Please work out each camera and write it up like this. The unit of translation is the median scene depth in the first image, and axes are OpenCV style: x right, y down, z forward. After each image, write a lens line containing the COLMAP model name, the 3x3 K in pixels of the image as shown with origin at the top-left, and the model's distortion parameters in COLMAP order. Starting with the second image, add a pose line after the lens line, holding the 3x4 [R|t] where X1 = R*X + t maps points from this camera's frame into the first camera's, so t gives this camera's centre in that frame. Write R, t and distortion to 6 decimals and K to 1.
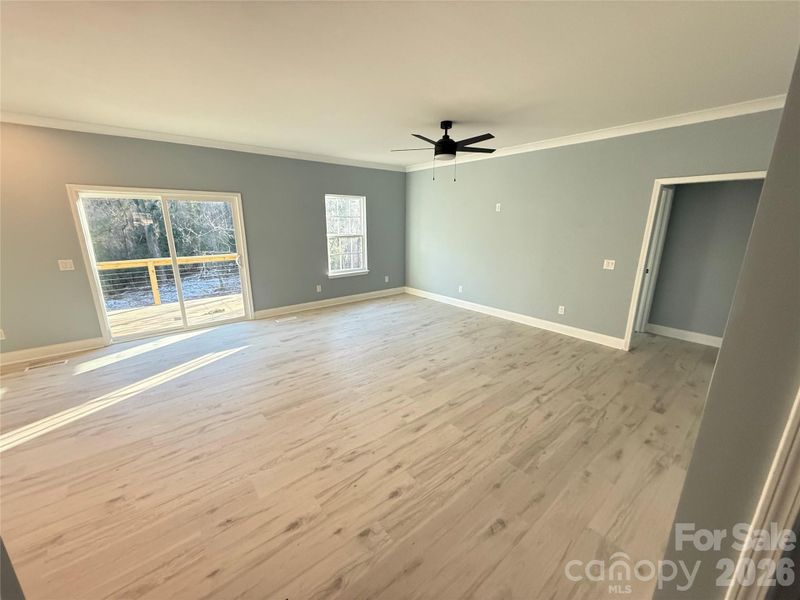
lens RADIAL K [[317.2, 0, 400.0], [0, 317.2, 300.0], [0, 0, 1]] dist [-0.002086, -0.000260]
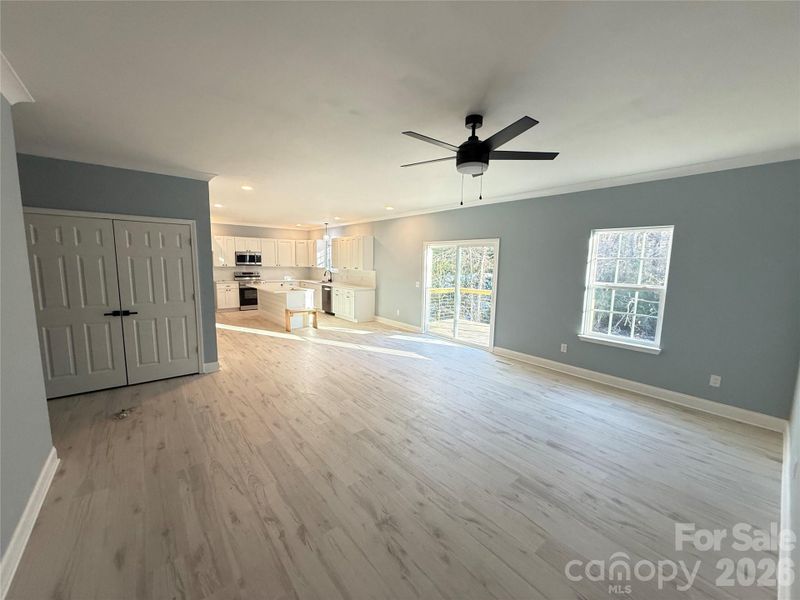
lens RADIAL K [[317.2, 0, 400.0], [0, 317.2, 300.0], [0, 0, 1]] dist [-0.002086, -0.000260]
pose [[-0.003435, 0.120927, -0.992655, 0.832987], [-0.262665, 0.957696, 0.117577, -0.220894], [0.964881, 0.261140, 0.028474, 0.896554]]
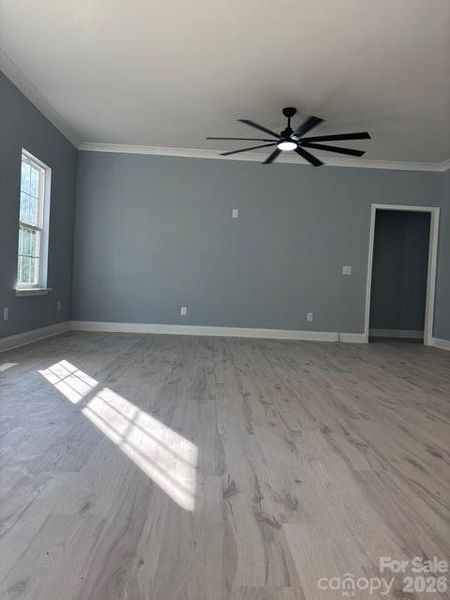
lens RADIAL K [[449.2, 0, 226.9], [0, 449.2, 283.4], [0, 0, 1]] dist [0.049633, -0.000213]
pose [[0.605804, 0.032681, 0.794942, -1.022185], [0.150230, 0.976484, -0.154630, 0.139906], [-0.781302, 0.213099, 0.586648, 0.428199]]
